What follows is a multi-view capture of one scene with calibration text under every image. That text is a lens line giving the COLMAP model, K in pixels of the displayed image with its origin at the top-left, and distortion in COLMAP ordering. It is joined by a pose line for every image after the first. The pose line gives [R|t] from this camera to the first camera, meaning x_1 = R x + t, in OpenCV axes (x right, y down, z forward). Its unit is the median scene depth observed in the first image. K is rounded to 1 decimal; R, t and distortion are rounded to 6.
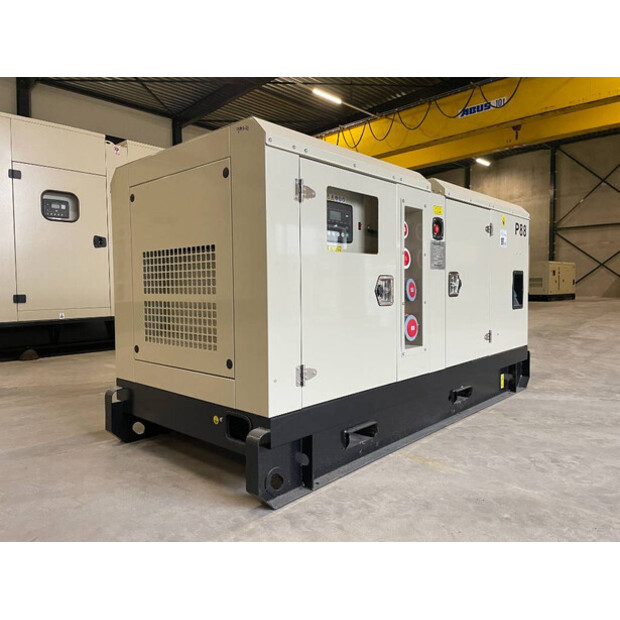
lens RADIAL K [[471.6, 0, 312.4], [0, 471.6, 310.0], [0, 0, 1]] dist [0.059805, -0.070278]
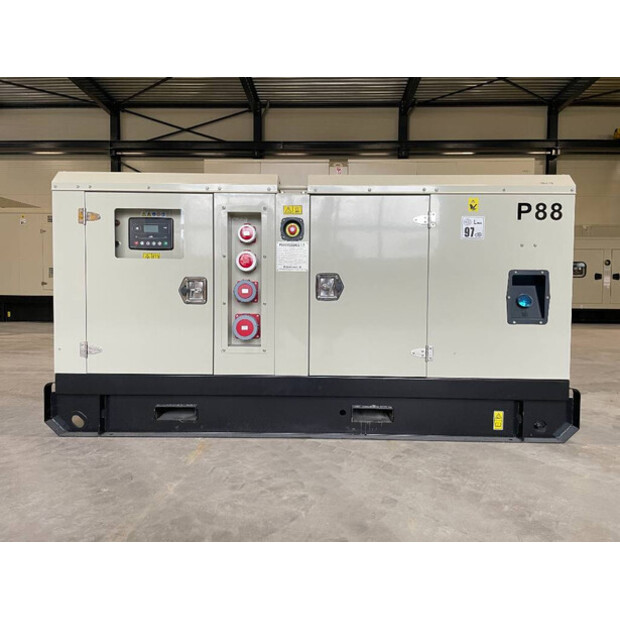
lens RADIAL K [[471.6, 0, 311.7], [0, 471.6, 307.5], [0, 0, 1]] dist [0.059805, -0.070278]
pose [[0.662557, 0.051458, -0.747242, 1.048158], [-0.052859, 0.998362, 0.021882, -0.035805], [0.747144, 0.025000, 0.664192, 0.405681]]
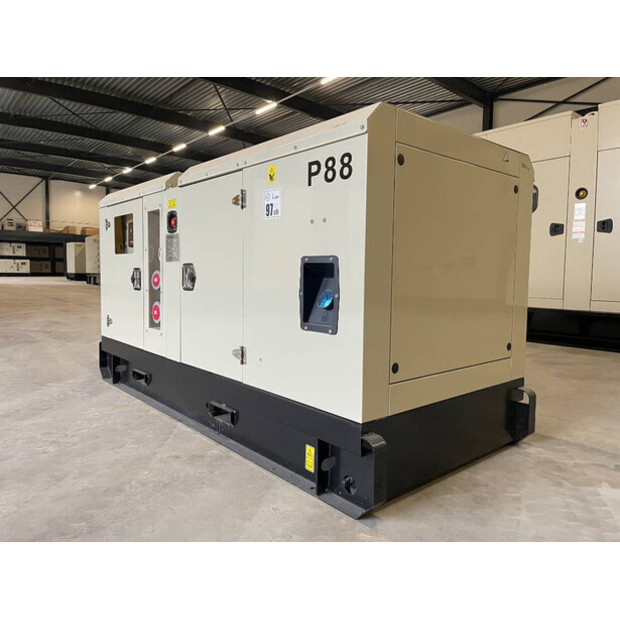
lens RADIAL K [[471.6, 0, 311.1], [0, 471.6, 307.7], [0, 0, 1]] dist [0.059805, -0.070278]
pose [[-0.121067, 0.082984, -0.989170, 1.295293], [-0.062019, 0.993920, 0.090973, -0.102730], [0.990705, 0.072361, -0.115184, 1.471530]]
